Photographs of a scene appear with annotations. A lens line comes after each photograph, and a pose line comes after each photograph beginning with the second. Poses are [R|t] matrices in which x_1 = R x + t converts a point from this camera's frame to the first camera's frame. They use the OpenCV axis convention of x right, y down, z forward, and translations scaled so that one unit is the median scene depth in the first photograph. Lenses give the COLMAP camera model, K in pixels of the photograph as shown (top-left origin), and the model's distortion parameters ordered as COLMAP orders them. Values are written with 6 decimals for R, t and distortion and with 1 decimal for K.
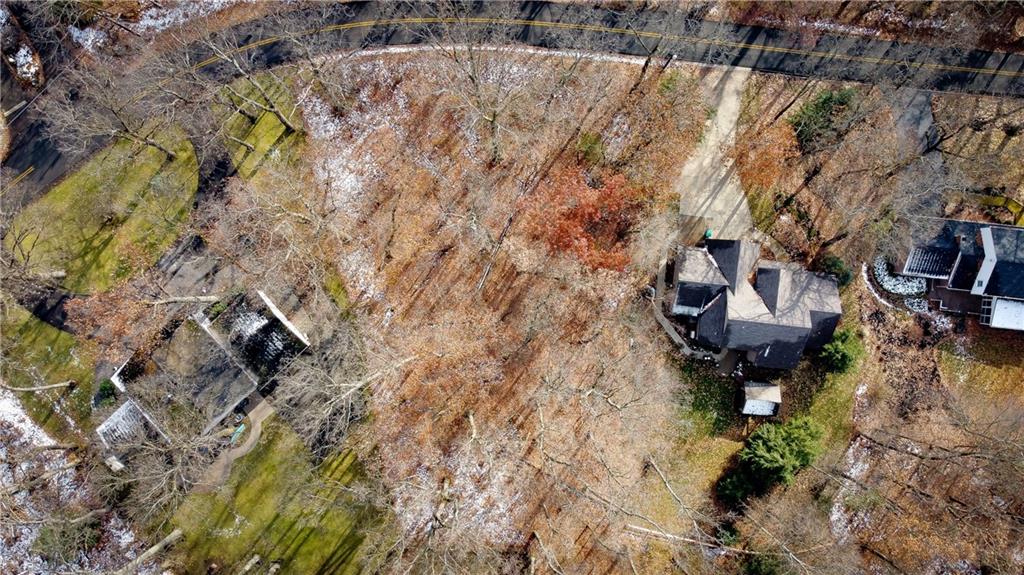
lens RADIAL K [[713.1, 0, 512.8], [0, 713.1, 284.9], [0, 0, 1]] dist [0.007928, 0.001449]
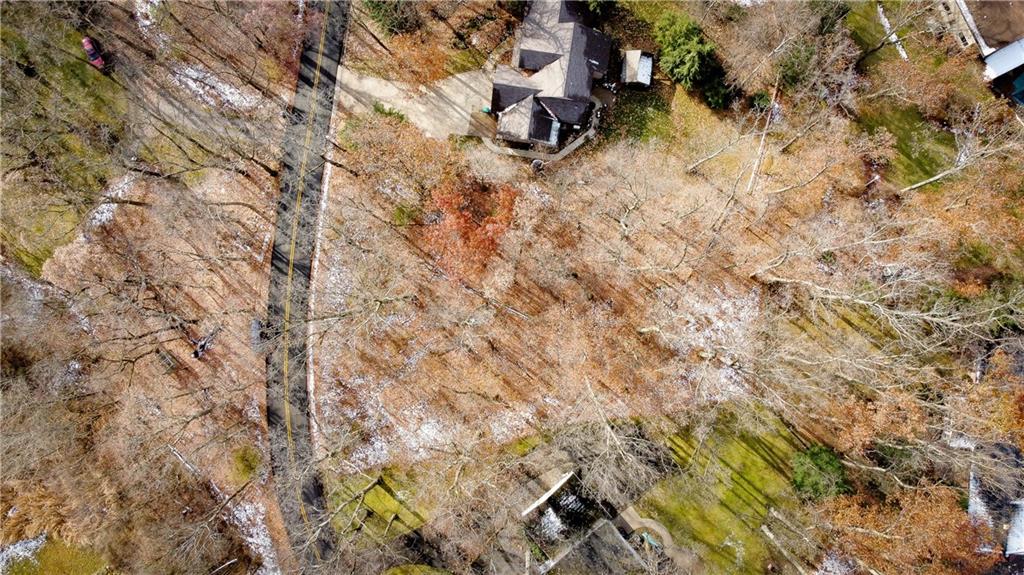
lens RADIAL K [[713.1, 0, 513.4], [0, 713.1, 288.4], [0, 0, 1]] dist [0.007928, 0.001449]
pose [[0.036911, -0.999087, -0.021490, 0.022667], [0.999121, 0.037323, -0.019099, 0.002034], [0.019883, -0.020766, 0.999587, -0.114350]]
